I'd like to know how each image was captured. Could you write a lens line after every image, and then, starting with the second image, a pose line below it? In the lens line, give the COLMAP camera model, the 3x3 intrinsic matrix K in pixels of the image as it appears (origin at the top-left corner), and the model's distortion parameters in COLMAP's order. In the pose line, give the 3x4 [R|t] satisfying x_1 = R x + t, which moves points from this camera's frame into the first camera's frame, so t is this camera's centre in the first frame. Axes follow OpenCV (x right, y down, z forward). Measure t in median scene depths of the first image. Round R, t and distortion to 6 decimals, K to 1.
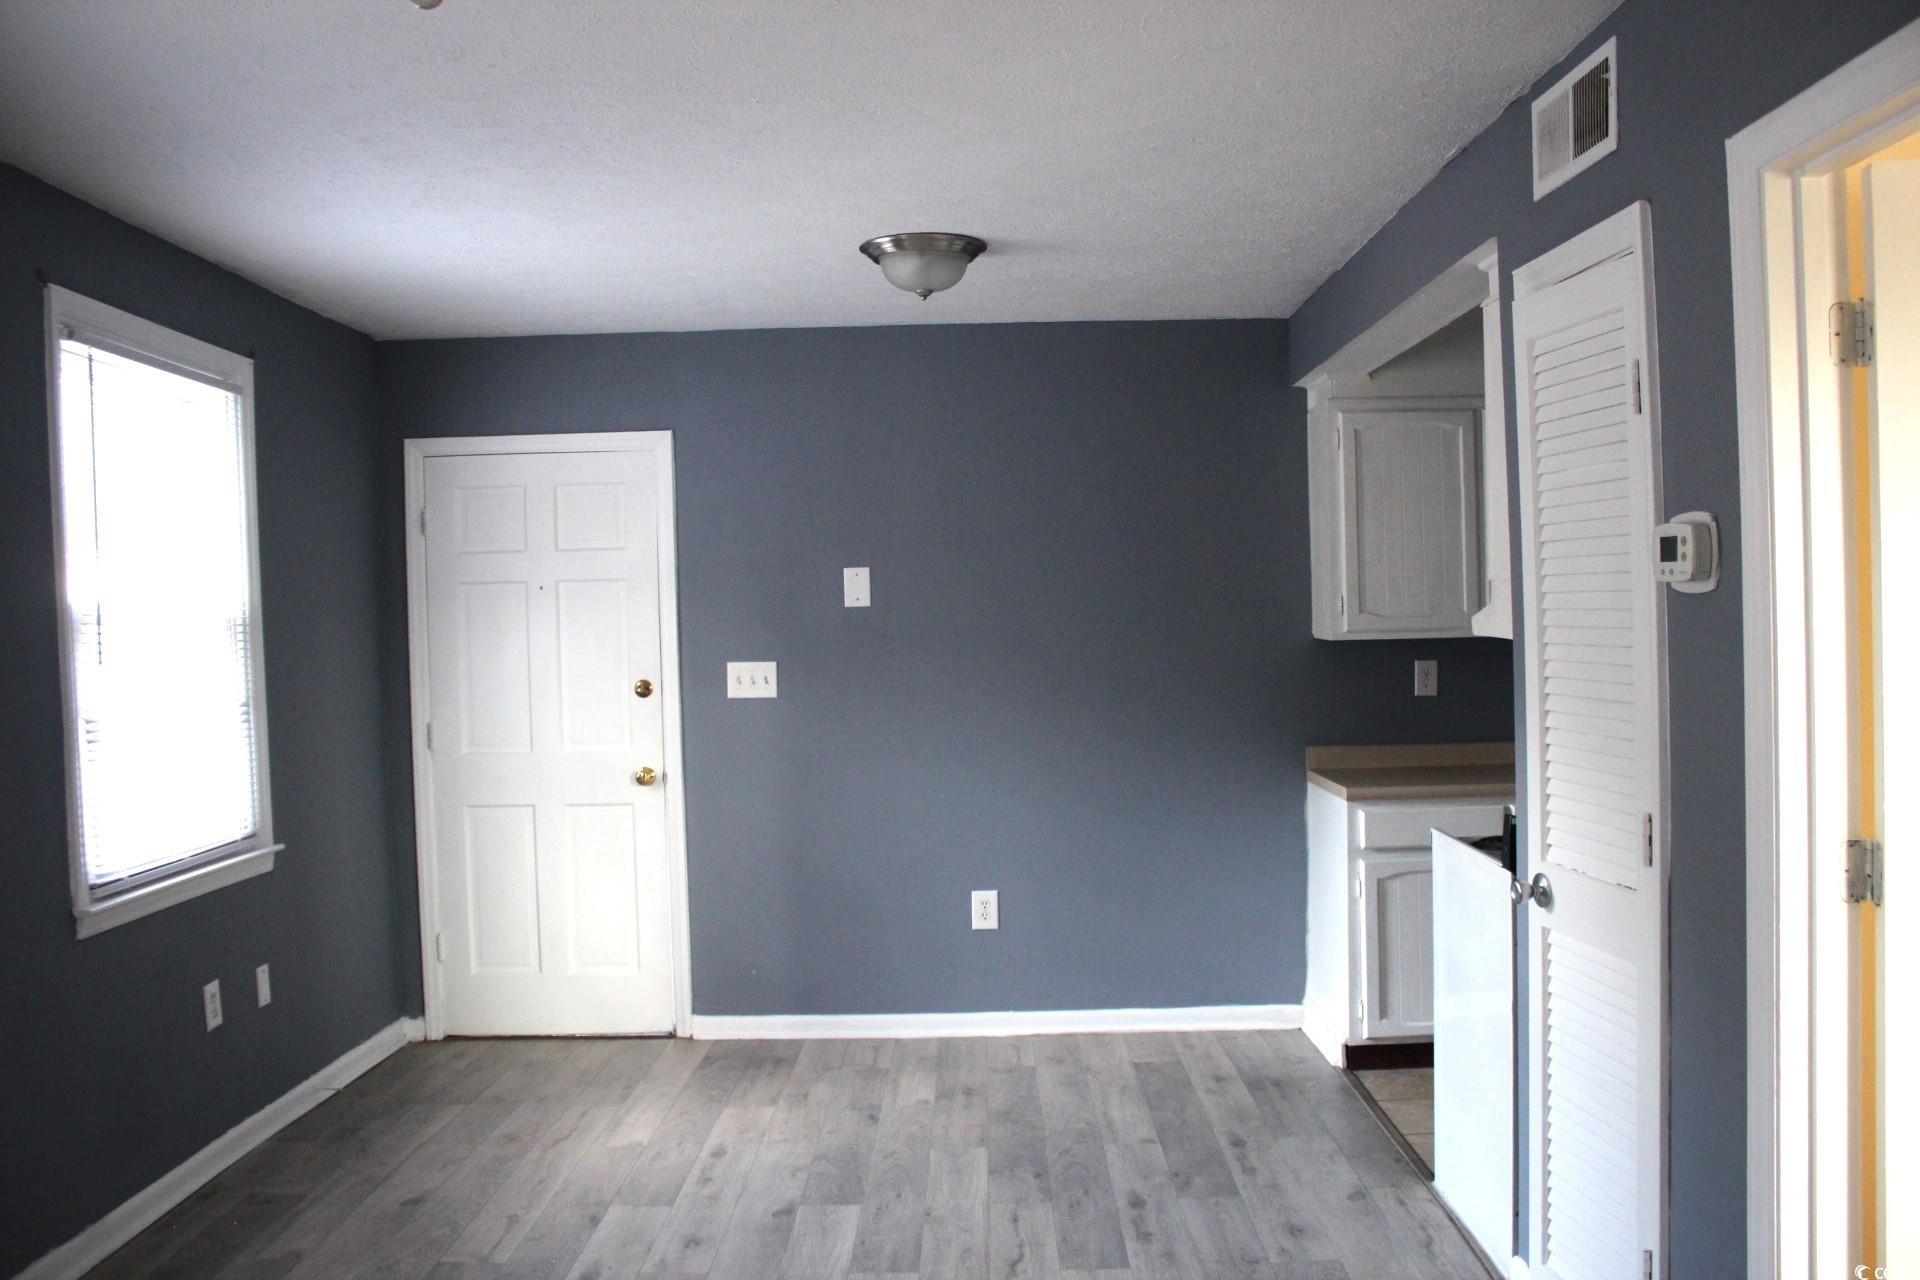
lens RADIAL K [[1589.0, 0, 960.0], [0, 1589.0, 640.0], [0, 0, 1]] dist [-0.157798, 0.166702]
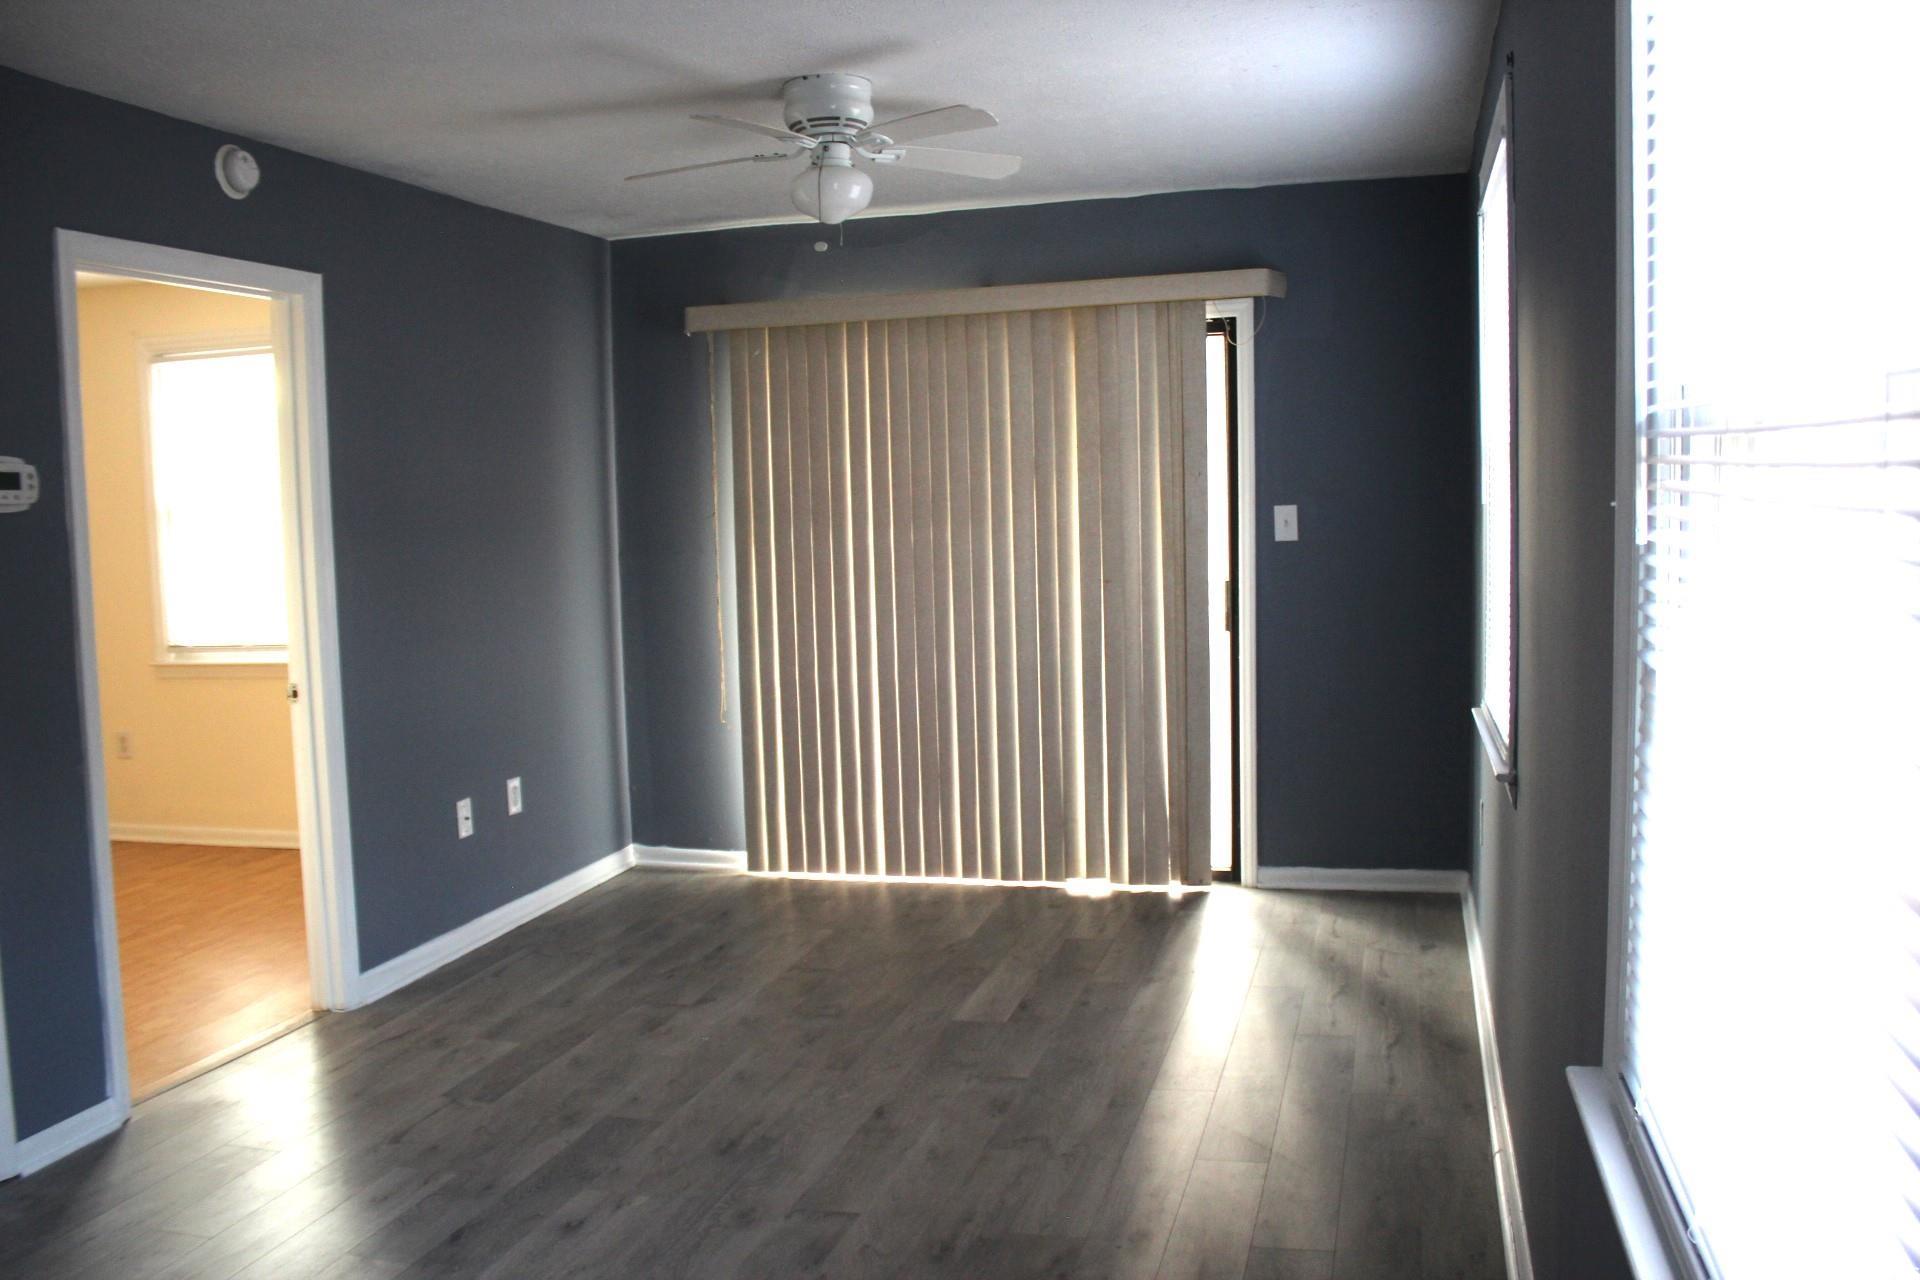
lens RADIAL K [[1589.0, 0, 960.0], [0, 1589.0, 640.0], [0, 0, 1]] dist [-0.157798, 0.166702]
pose [[-0.964082, 0.024582, 0.264465, -0.302608], [0.054112, 0.993003, 0.104961, -0.027753], [-0.260035, 0.115502, -0.958666, 1.642308]]
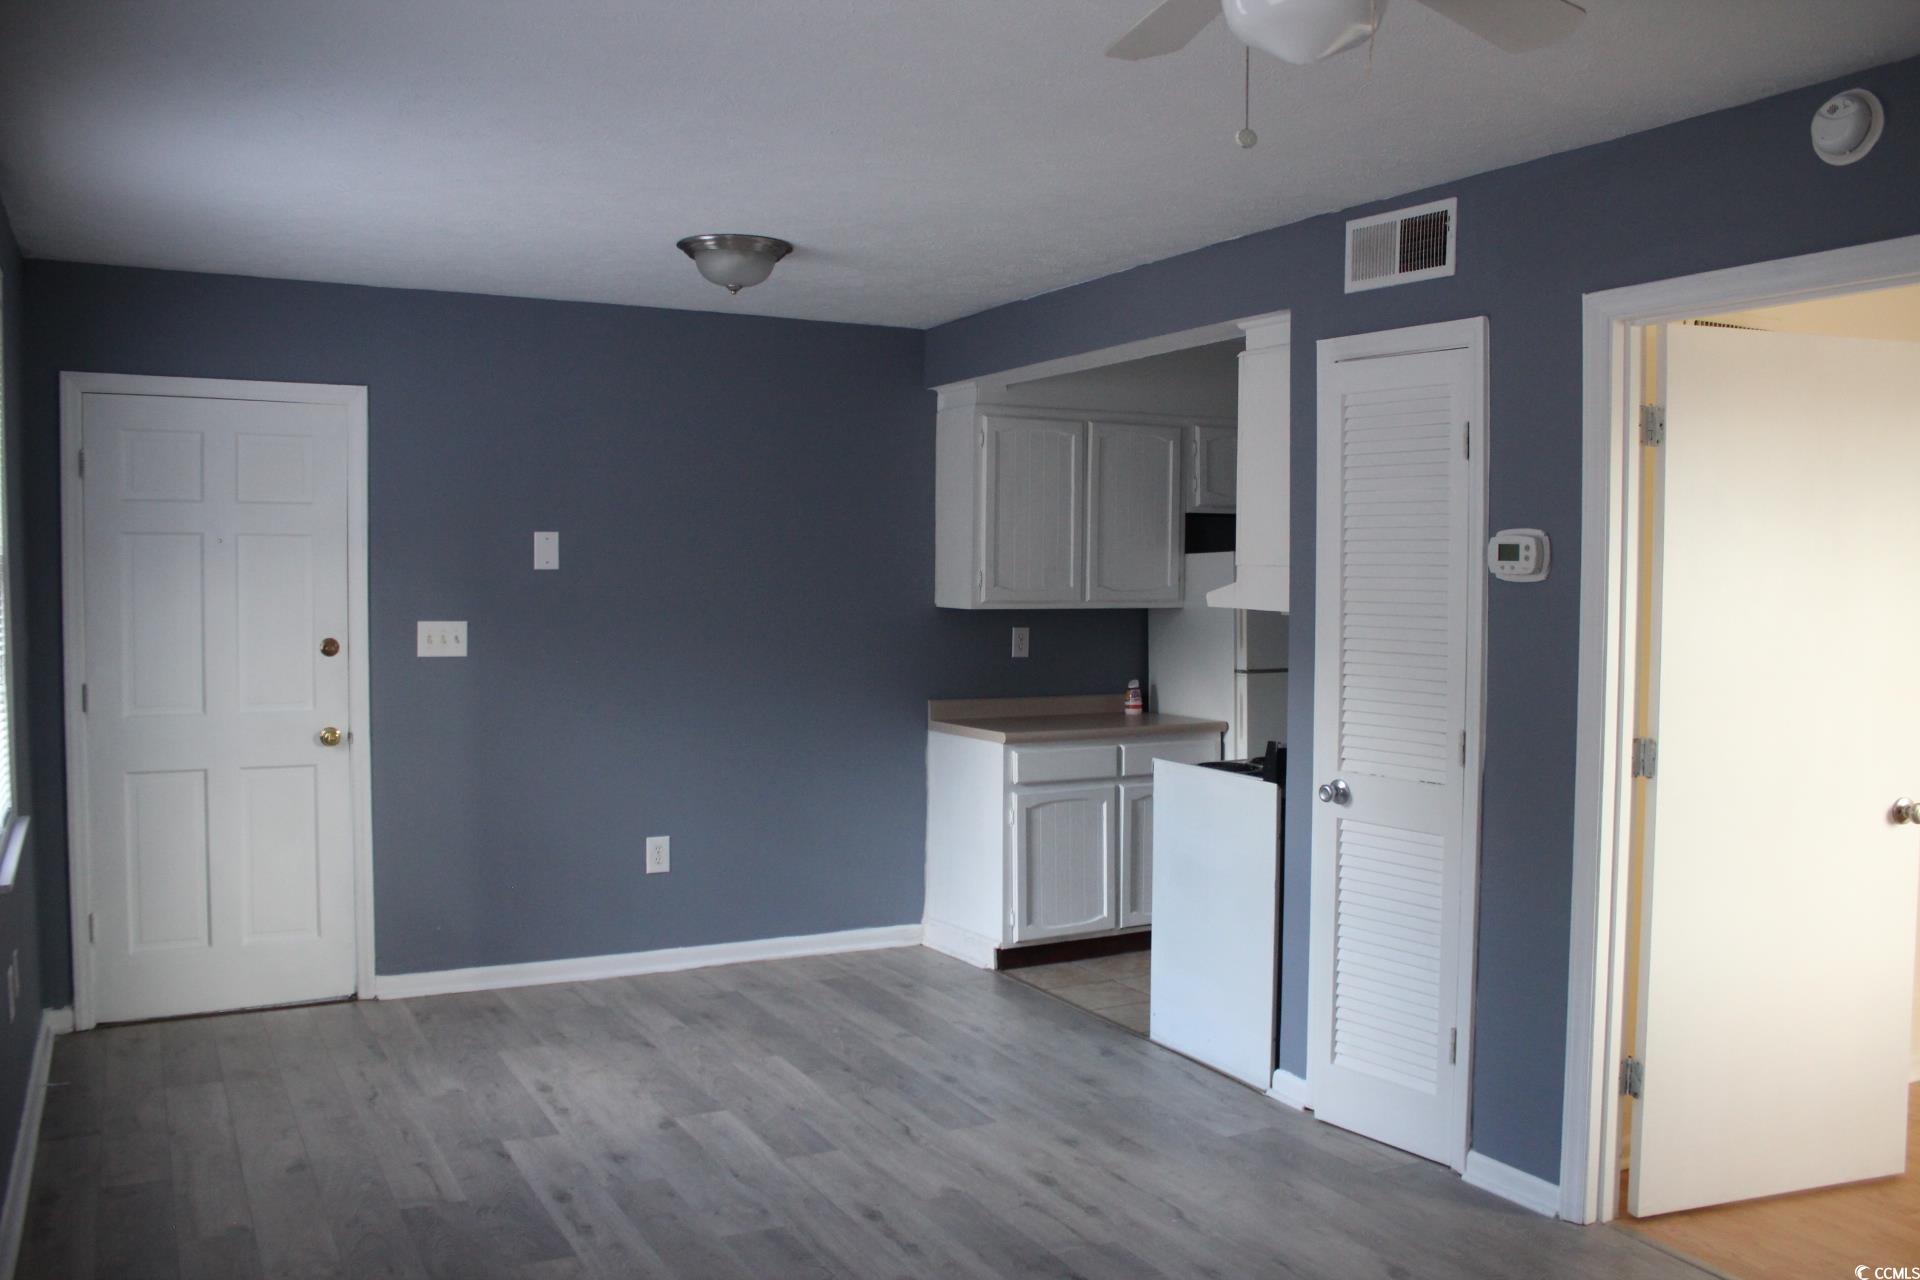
lens RADIAL K [[1589.0, 0, 960.0], [0, 1589.0, 640.0], [0, 0, 1]] dist [-0.157798, 0.166702]
pose [[0.878211, 0.008016, 0.478207, -0.359536], [-0.016920, 0.999754, 0.014315, 0.006708], [-0.477974, -0.020663, 0.878131, -0.040529]]
